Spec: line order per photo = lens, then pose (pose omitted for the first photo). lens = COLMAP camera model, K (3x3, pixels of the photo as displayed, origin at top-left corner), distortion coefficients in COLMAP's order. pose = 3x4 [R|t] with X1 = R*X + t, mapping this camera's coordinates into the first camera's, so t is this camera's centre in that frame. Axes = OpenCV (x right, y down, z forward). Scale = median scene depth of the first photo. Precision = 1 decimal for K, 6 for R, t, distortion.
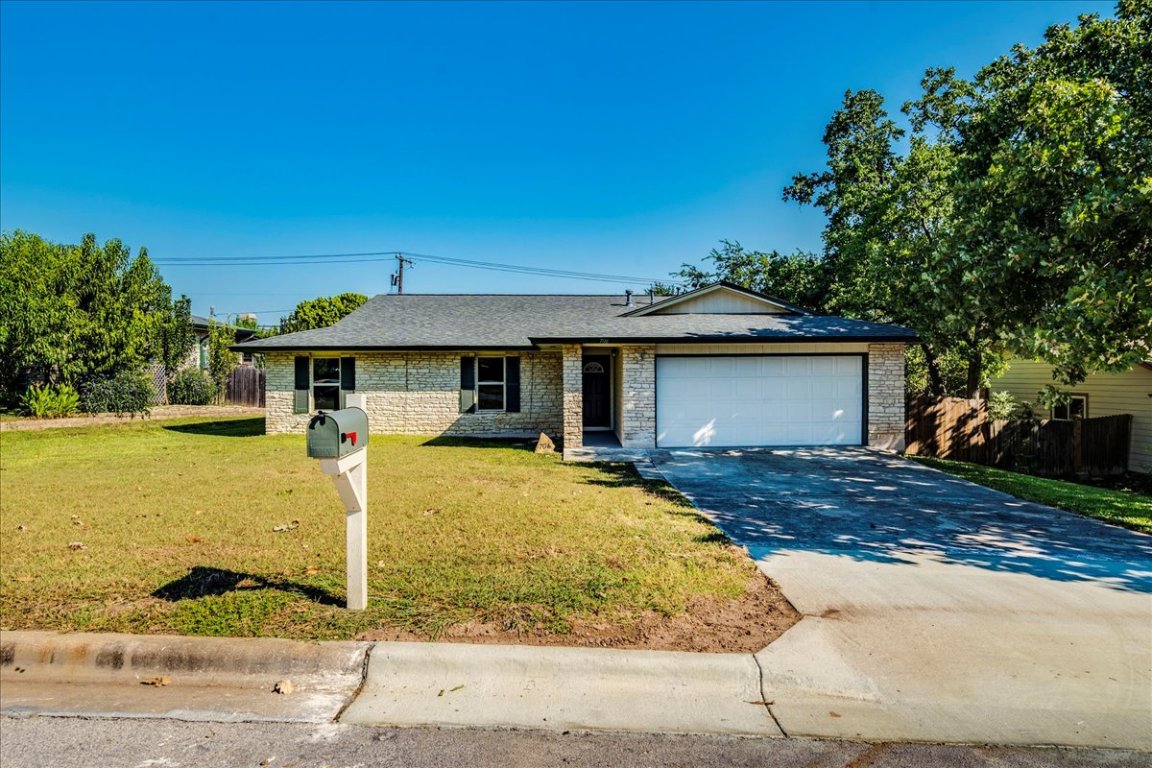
lens RADIAL K [[654.1, 0, 611.6], [0, 654.1, 383.6], [0, 0, 1]] dist [-0.001444, -0.000207]
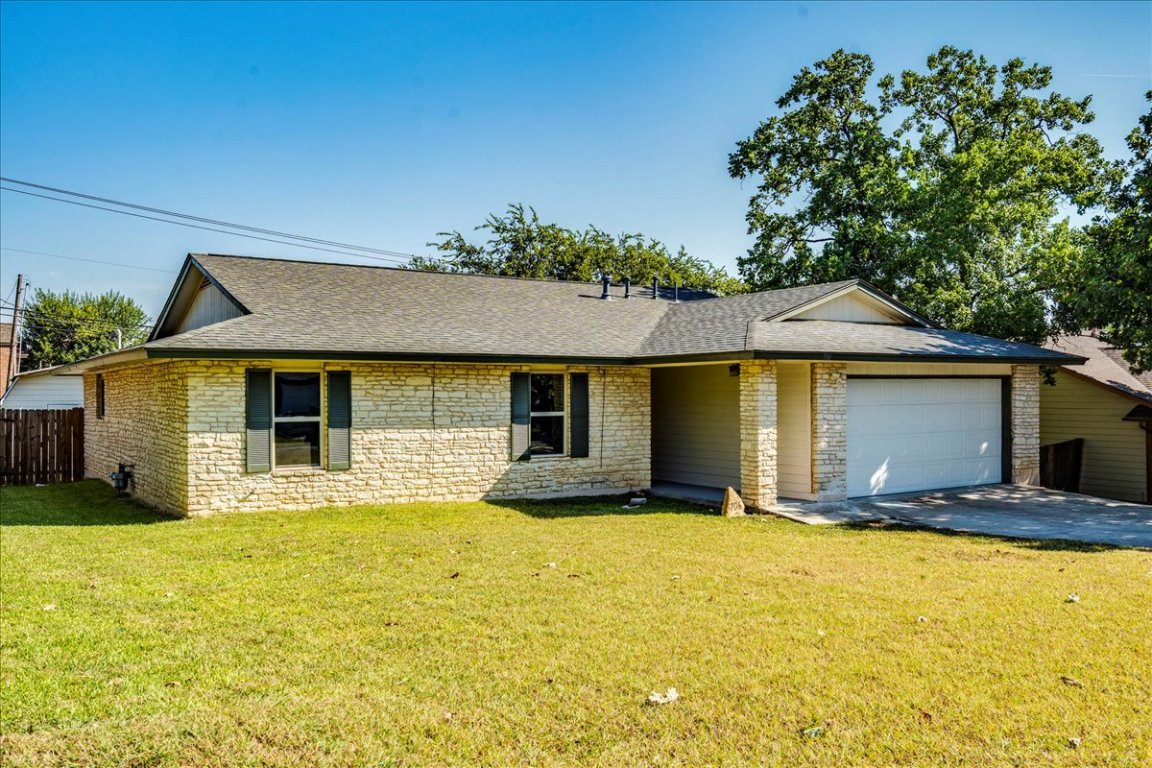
lens RADIAL K [[922.1, 0, 605.4], [0, 922.1, 386.1], [0, 0, 1]] dist [-0.005363, -0.000119]
pose [[0.861970, 0.005194, 0.506933, -0.604591], [0.002141, 0.999901, -0.013885, -0.015337], [-0.506956, 0.013054, 0.861873, 0.193291]]
